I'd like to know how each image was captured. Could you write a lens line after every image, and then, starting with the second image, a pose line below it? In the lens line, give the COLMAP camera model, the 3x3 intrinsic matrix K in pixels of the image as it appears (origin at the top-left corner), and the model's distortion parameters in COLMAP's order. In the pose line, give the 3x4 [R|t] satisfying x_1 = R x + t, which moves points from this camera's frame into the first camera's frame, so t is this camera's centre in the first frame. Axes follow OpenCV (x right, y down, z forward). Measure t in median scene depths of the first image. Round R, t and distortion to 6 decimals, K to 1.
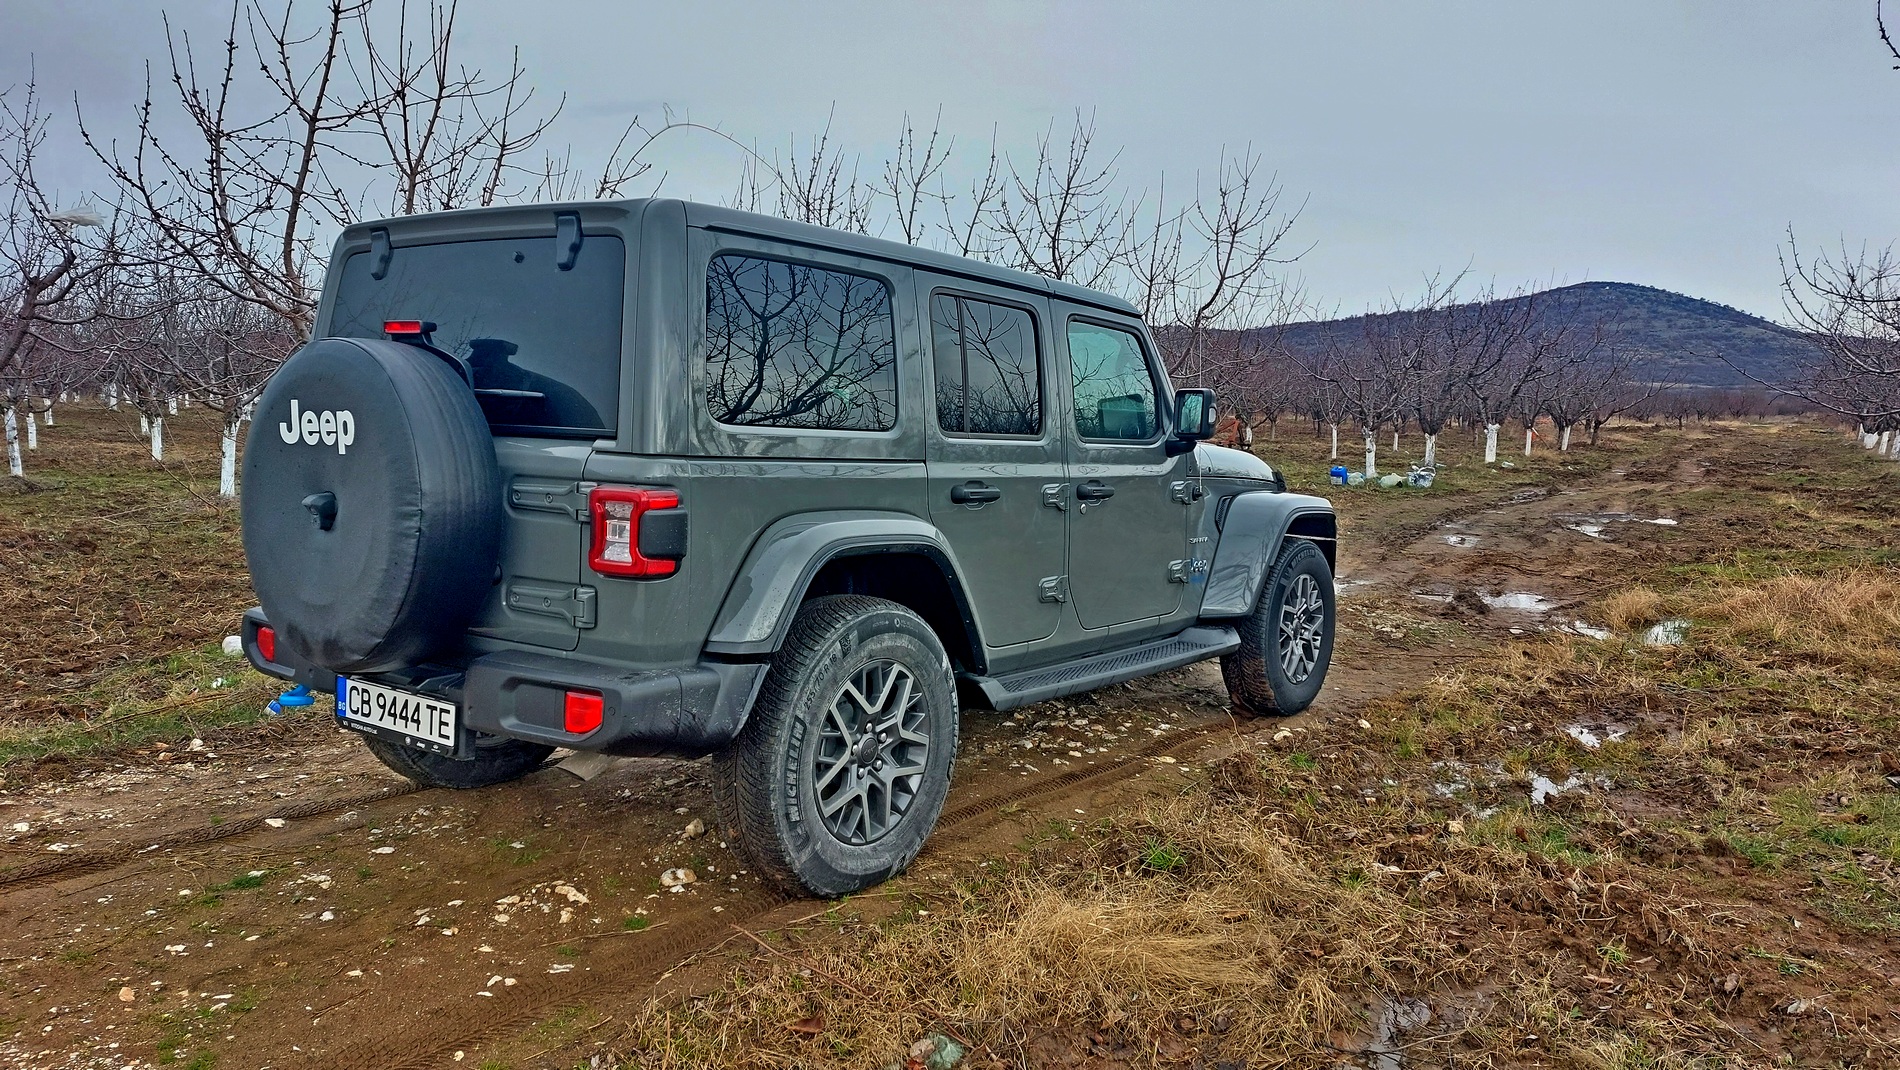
lens RADIAL K [[1379.3, 0, 1006.6], [0, 1379.3, 520.5], [0, 0, 1]] dist [0.085486, -0.075615]
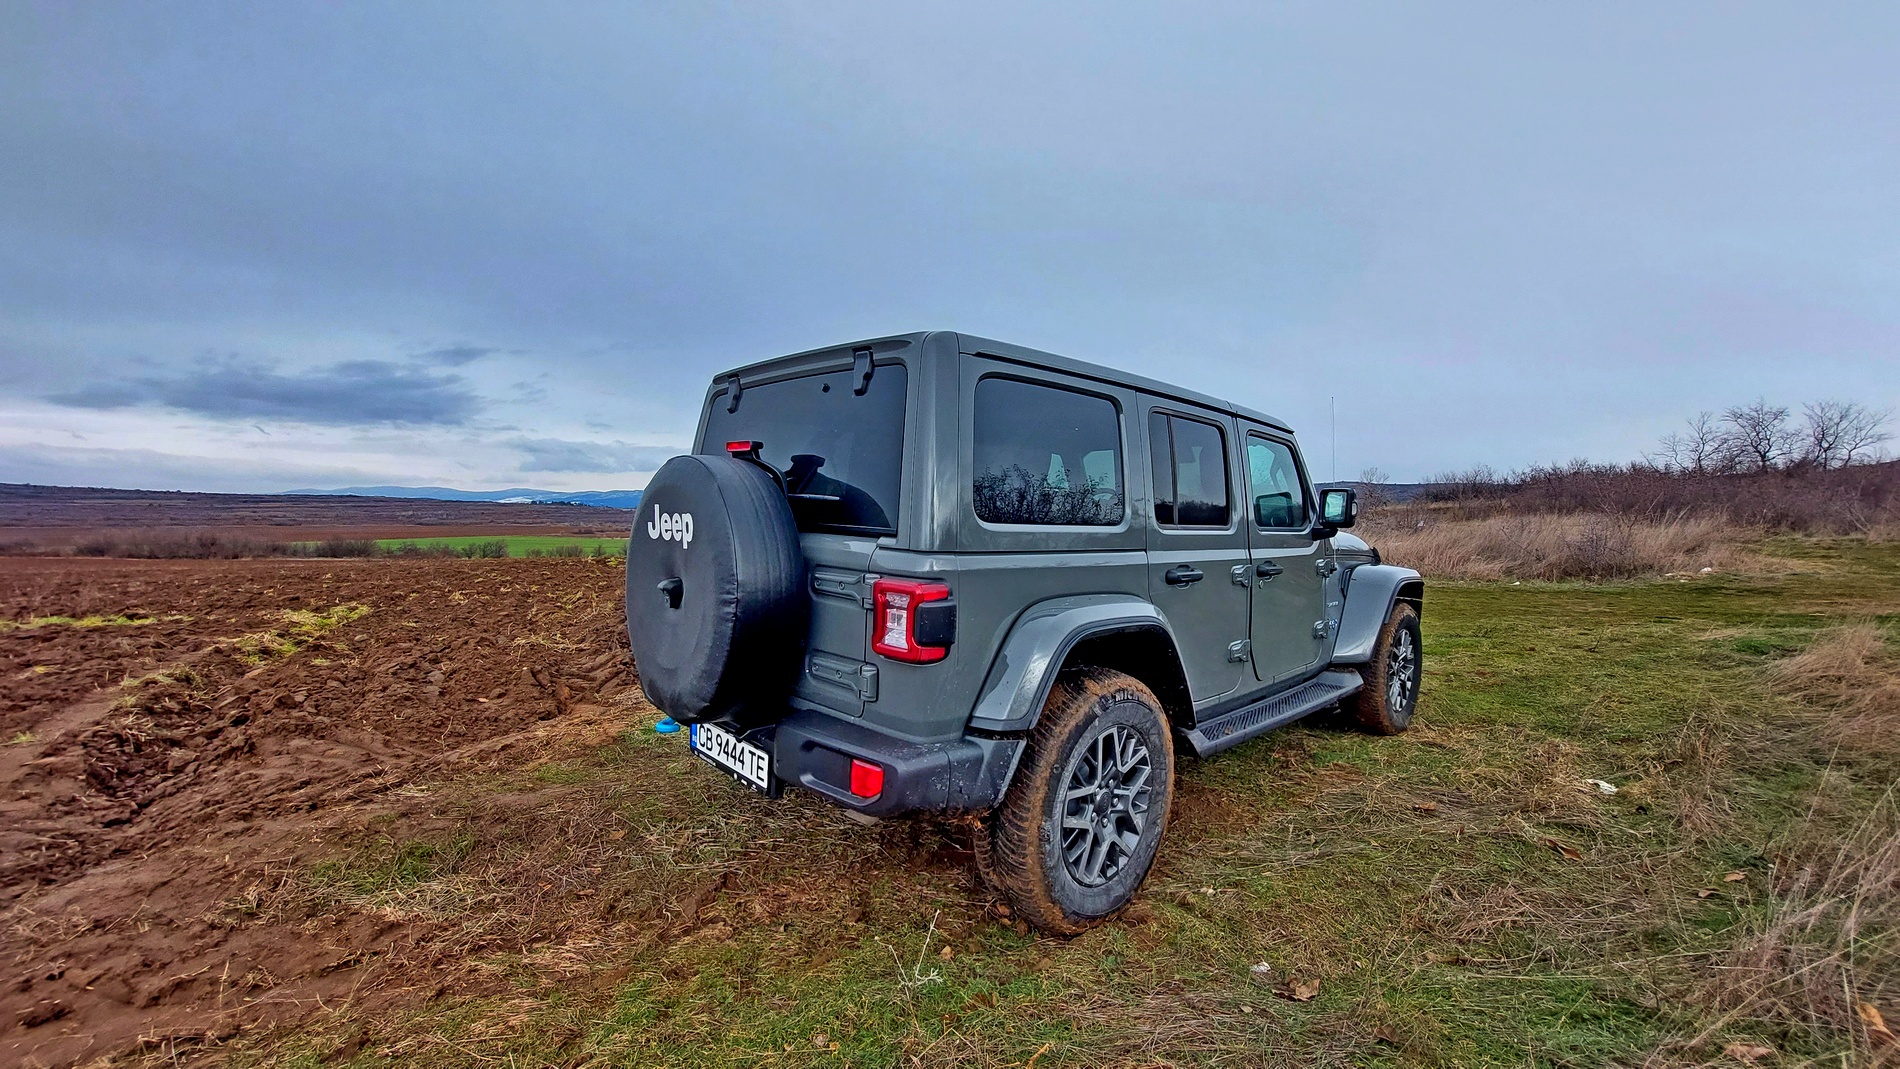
lens RADIAL K [[763.6, 0, 966.9], [0, 763.6, 528.3], [0, 0, 1]] dist [-0.014687, -0.001464]
pose [[0.981206, 0.002409, -0.192947, -0.095649], [-0.010647, 0.999075, -0.041666, -0.037273], [0.192668, 0.042937, 0.980324, 0.366080]]
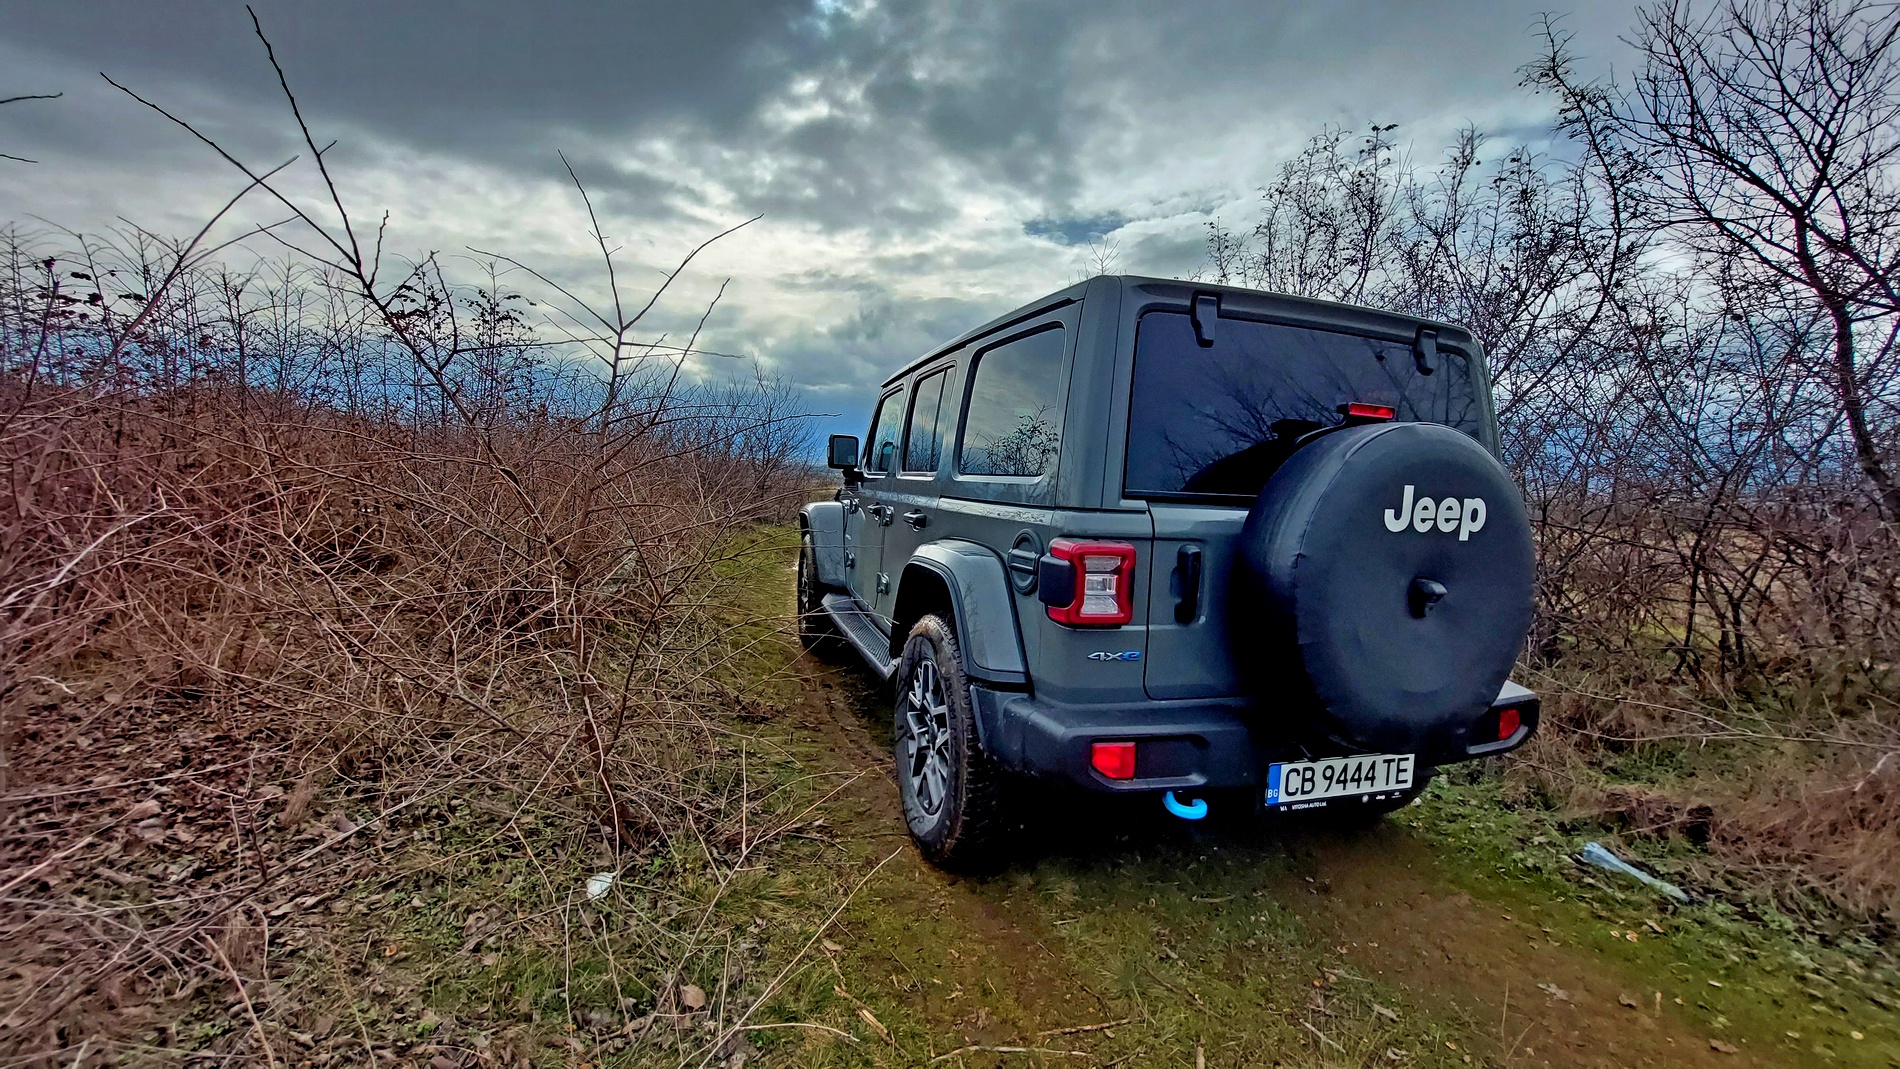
lens RADIAL K [[763.6, 0, 966.3], [0, 763.6, 528.1], [0, 0, 1]] dist [-0.014687, -0.001464]
pose [[0.582233, -0.065243, 0.810400, -1.065904], [0.027892, 0.997791, 0.060290, -0.093697], [-0.812543, -0.012499, 0.582767, 0.912472]]
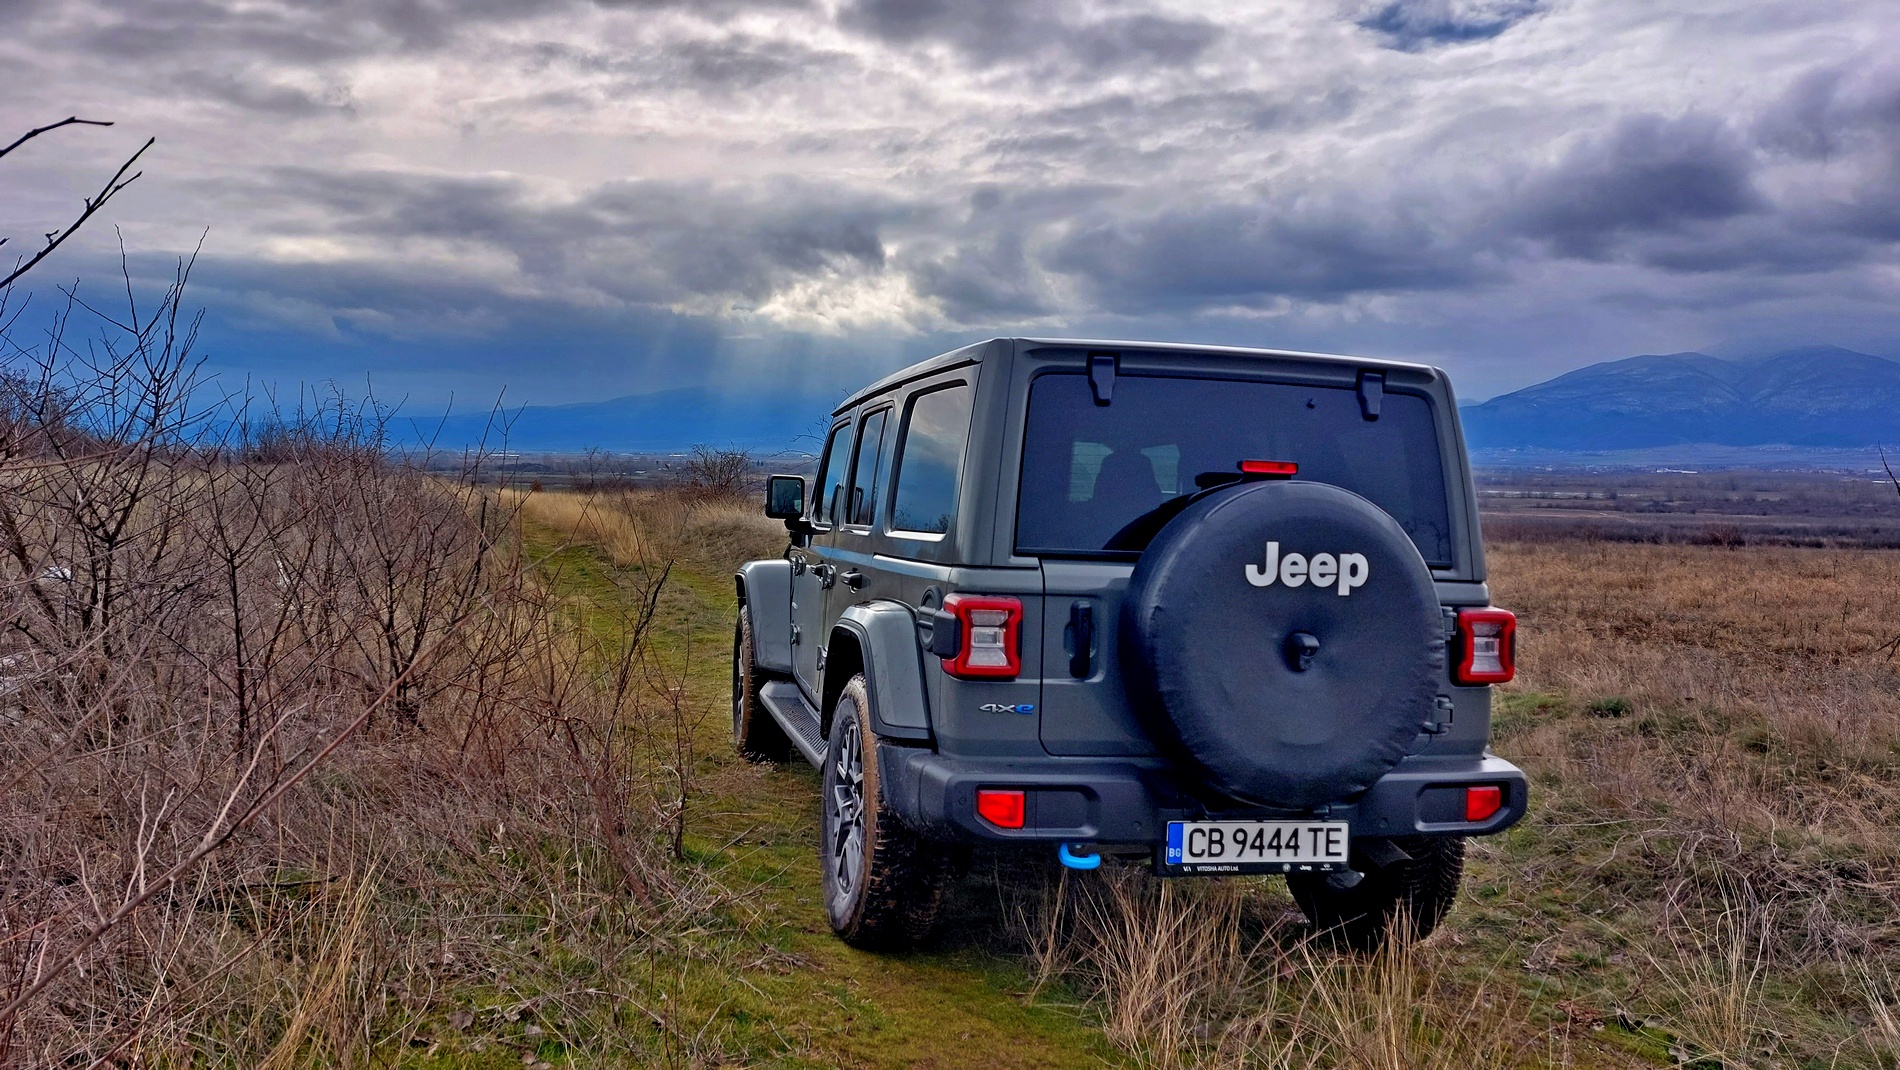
lens RADIAL K [[1379.3, 0, 940.4], [0, 1379.3, 494.9], [0, 0, 1]] dist [0.085486, -0.075615]
pose [[0.651239, -0.006519, 0.758844, -1.368829], [0.036170, 0.999093, -0.022458, -0.102746], [-0.758010, 0.042074, 0.650885, 0.515748]]
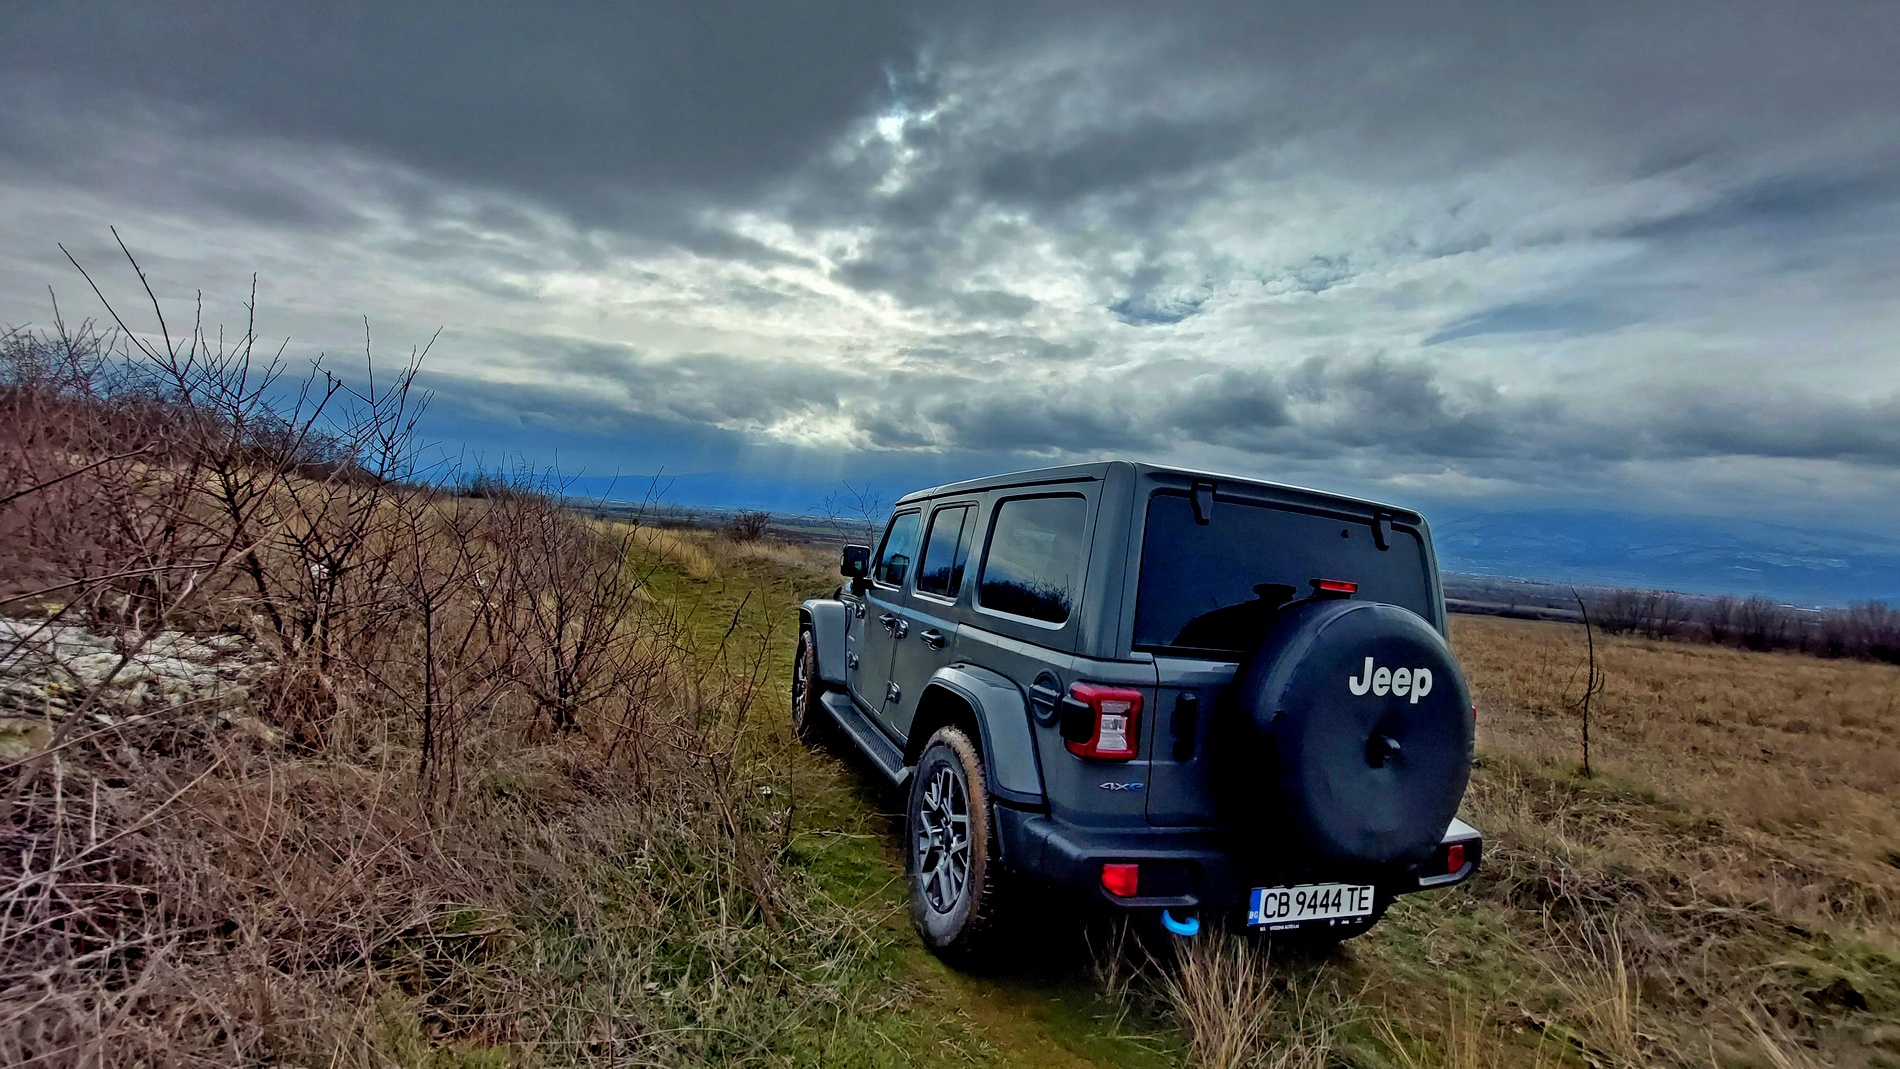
lens RADIAL K [[763.6, 0, 949.0], [0, 763.6, 519.1], [0, 0, 1]] dist [-0.014687, -0.001464]
pose [[0.562126, 0.061987, 0.824725, -1.189160], [-0.030134, 0.998060, -0.054476, -0.150636], [-0.826502, 0.005770, 0.562904, 0.902373]]
